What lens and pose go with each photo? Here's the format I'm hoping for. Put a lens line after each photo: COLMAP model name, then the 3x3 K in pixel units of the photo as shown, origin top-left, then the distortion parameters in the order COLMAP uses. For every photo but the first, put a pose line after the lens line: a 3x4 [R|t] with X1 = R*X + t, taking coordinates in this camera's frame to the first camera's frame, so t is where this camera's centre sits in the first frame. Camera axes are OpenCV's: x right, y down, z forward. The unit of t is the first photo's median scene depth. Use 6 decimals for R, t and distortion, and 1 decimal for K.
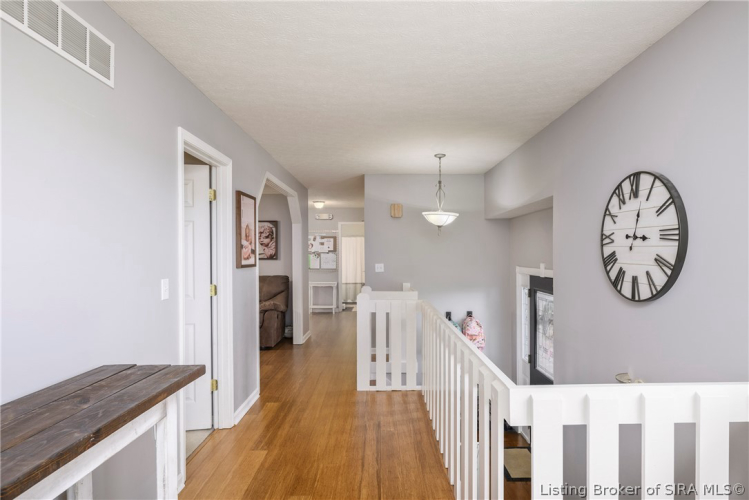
lens RADIAL K [[437.3, 0, 374.5], [0, 437.3, 250.0], [0, 0, 1]] dist [0.000394, 0.000032]
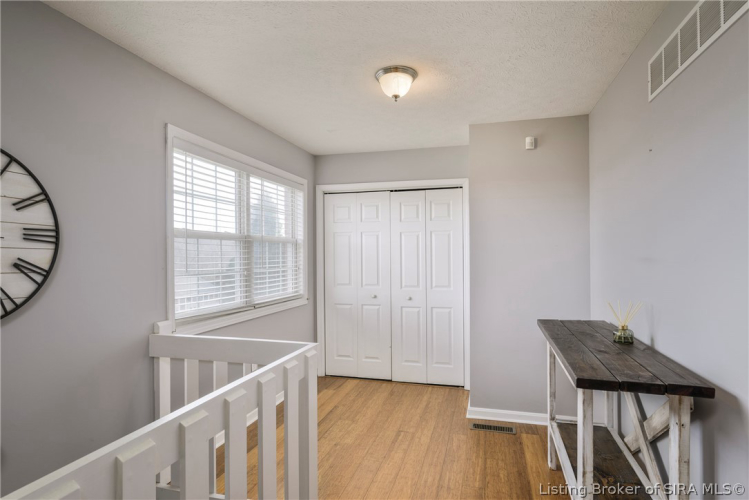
lens RADIAL K [[416.7, 0, 374.5], [0, 416.7, 250.0], [0, 0, 1]] dist [-0.000186, -0.000089]
pose [[-0.965296, 0.011567, 0.260902, -0.179236], [0.006962, 0.999803, -0.018570, 0.013416], [-0.261065, -0.016109, -0.965187, 1.585637]]
